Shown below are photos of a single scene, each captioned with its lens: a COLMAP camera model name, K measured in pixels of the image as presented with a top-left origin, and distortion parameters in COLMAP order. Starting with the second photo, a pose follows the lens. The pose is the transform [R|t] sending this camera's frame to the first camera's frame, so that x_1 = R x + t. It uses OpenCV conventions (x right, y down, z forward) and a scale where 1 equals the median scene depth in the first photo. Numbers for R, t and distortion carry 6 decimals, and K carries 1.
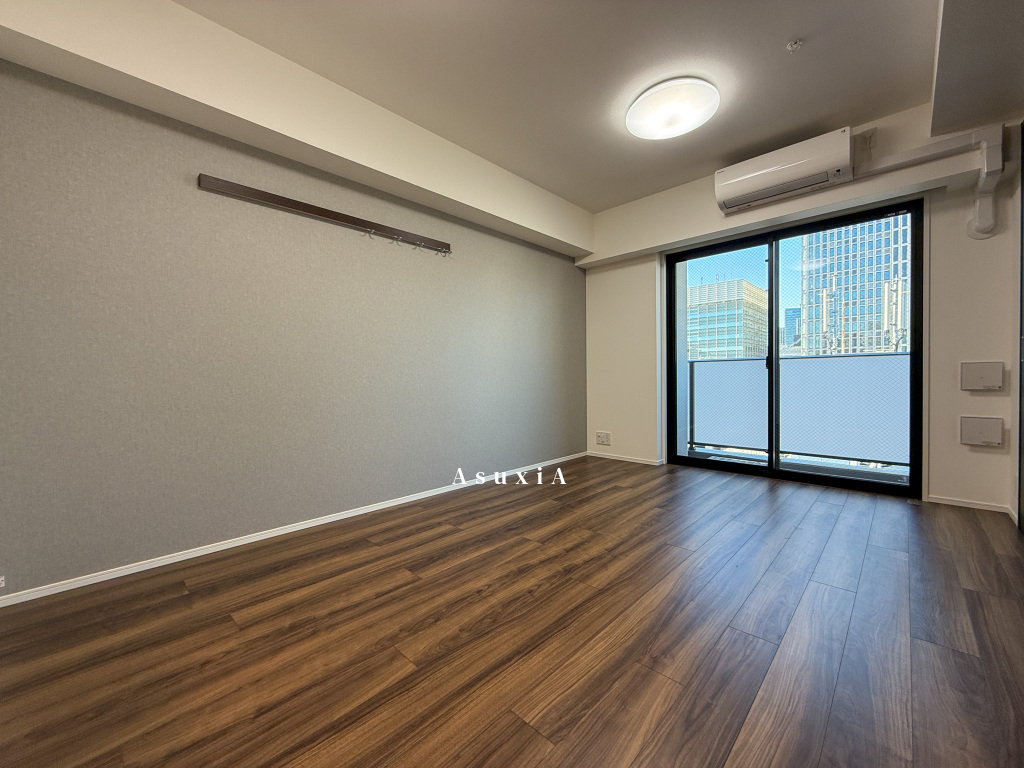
lens RADIAL K [[408.4, 0, 512.0], [0, 408.4, 384.0], [0, 0, 1]] dist [-0.000104, -0.000046]
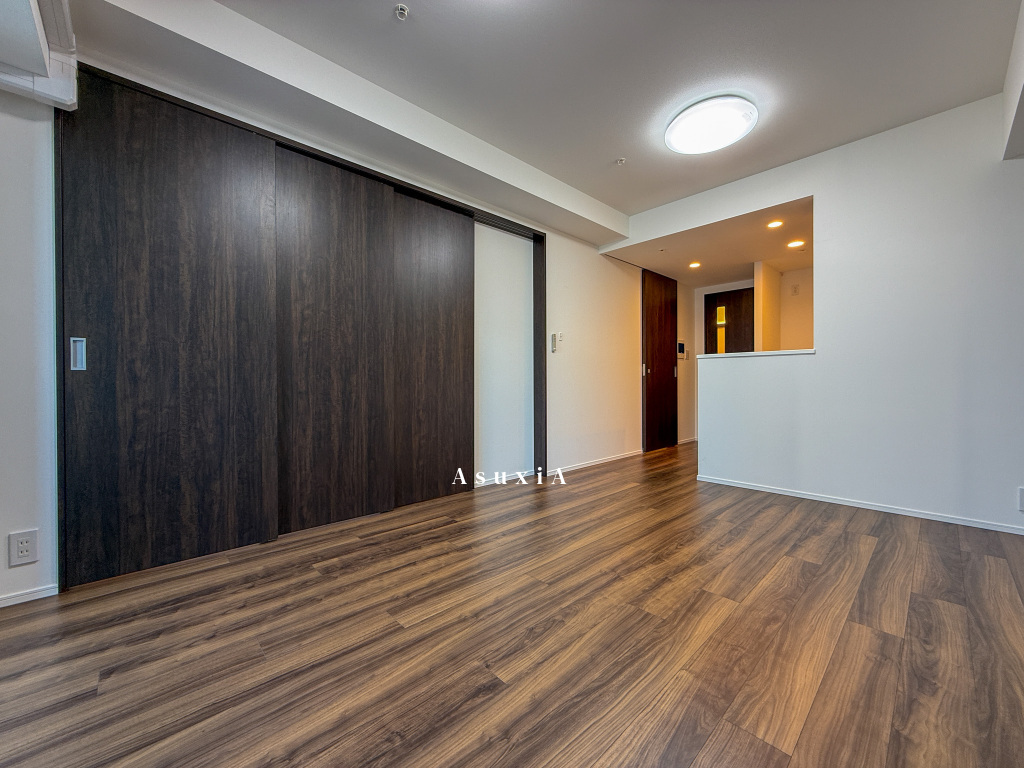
lens RADIAL K [[408.4, 0, 512.0], [0, 408.4, 384.0], [0, 0, 1]] dist [-0.000104, -0.000046]
pose [[-0.998902, 0.012926, 0.045022, 0.415012], [0.013893, 0.999678, 0.021220, -0.033742], [-0.044733, 0.021822, -0.998761, 1.844528]]
